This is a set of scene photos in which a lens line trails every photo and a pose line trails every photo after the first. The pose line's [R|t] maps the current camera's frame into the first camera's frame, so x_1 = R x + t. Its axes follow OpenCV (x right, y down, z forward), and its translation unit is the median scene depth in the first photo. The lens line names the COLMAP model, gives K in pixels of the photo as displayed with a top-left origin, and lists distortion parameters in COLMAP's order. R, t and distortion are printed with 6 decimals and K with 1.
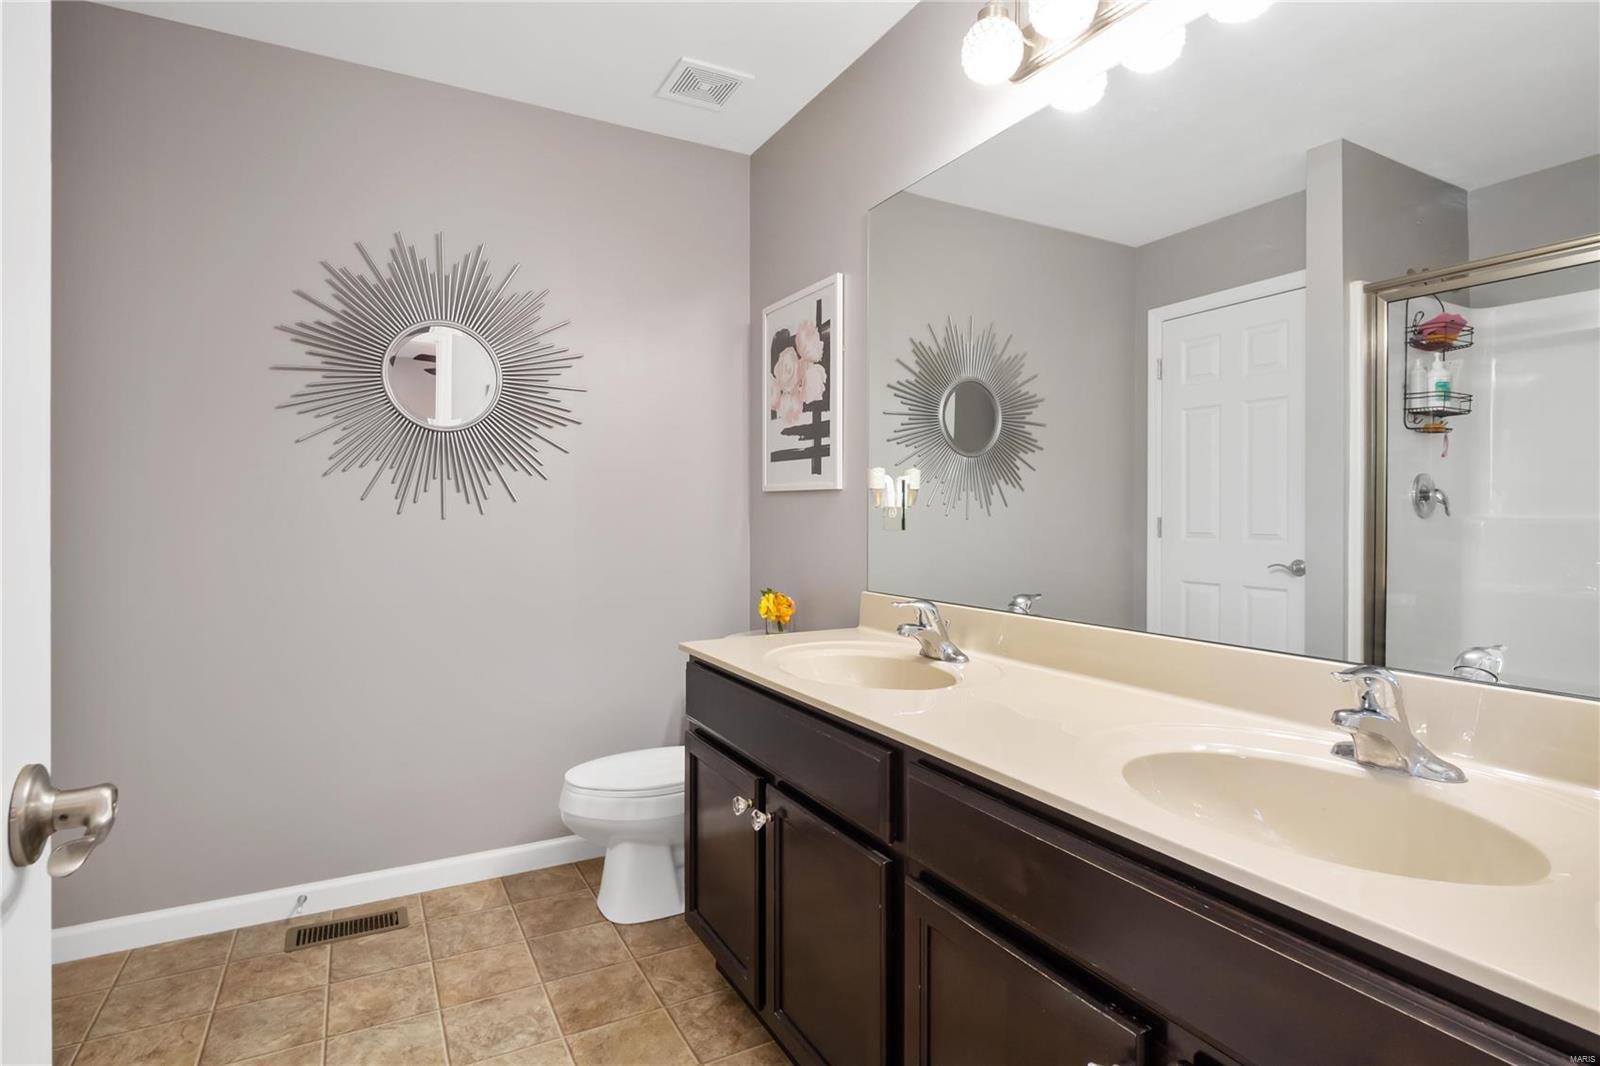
lens RADIAL K [[818.2, 0, 805.7], [0, 818.2, 515.8], [0, 0, 1]] dist [0.004420, -0.000620]
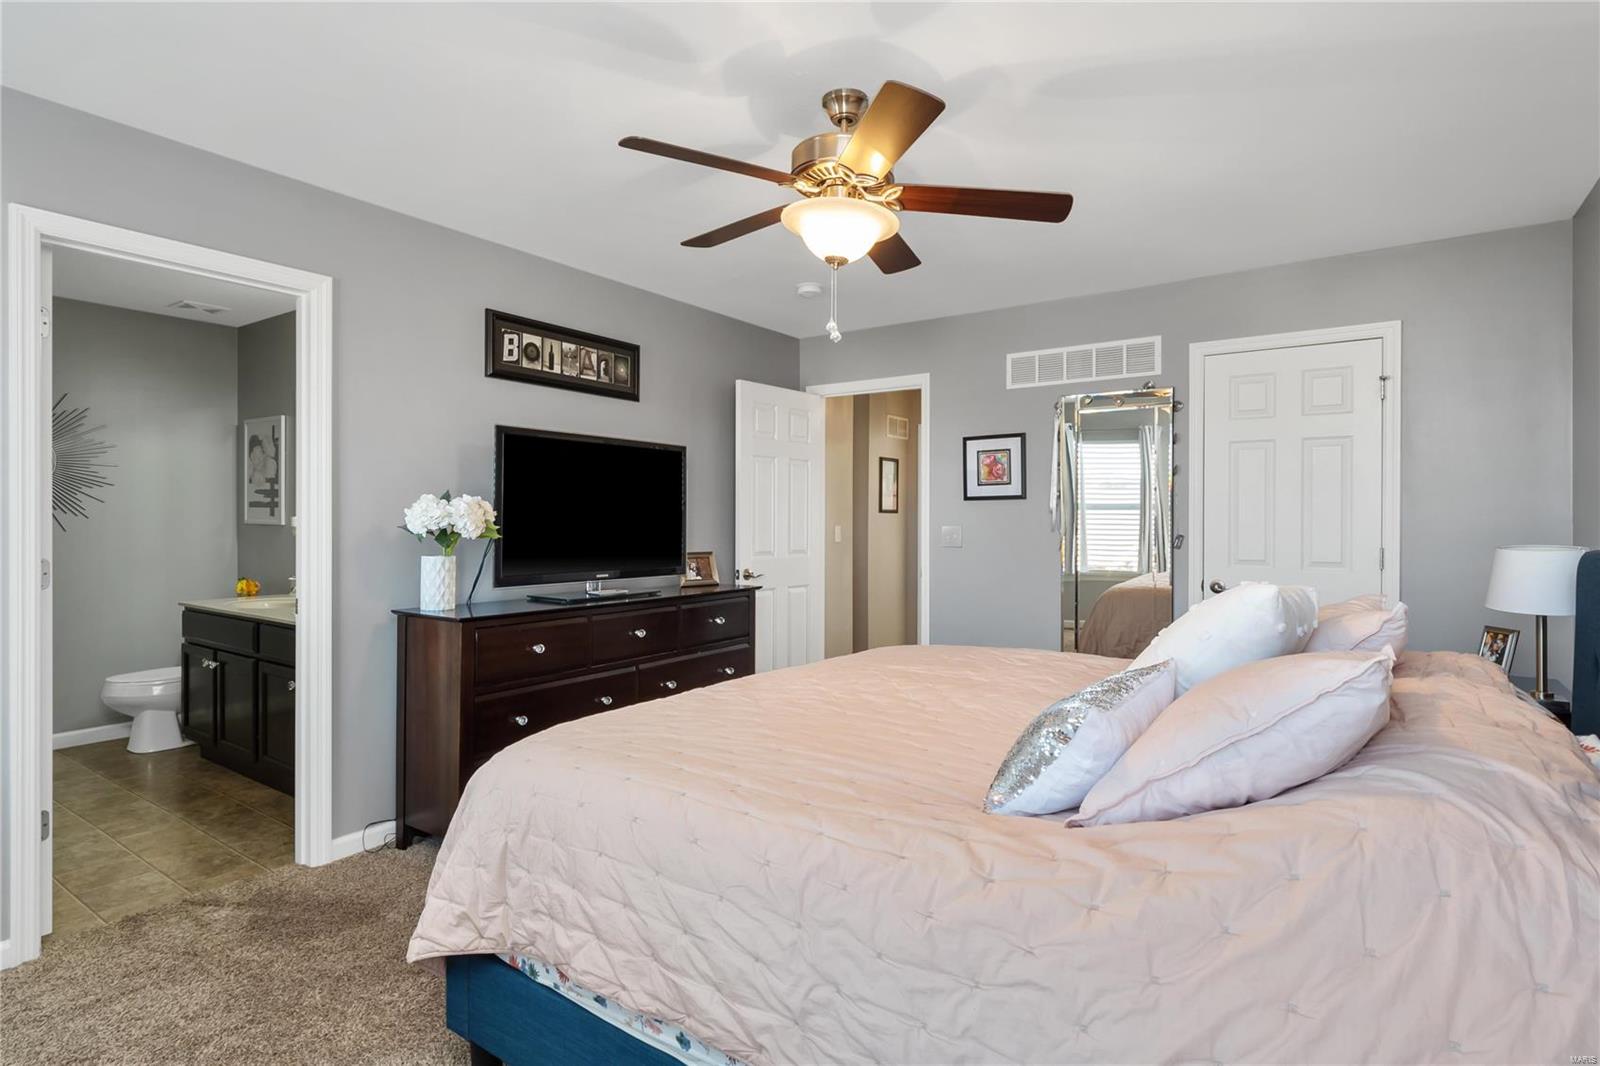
lens RADIAL K [[818.2, 0, 805.7], [0, 818.2, 515.8], [0, 0, 1]] dist [0.004420, -0.000620]
pose [[0.897741, -0.001440, 0.440521, 0.285415], [0.000247, 0.999996, 0.002767, -0.056391], [-0.440523, -0.002375, 0.897738, -1.253439]]
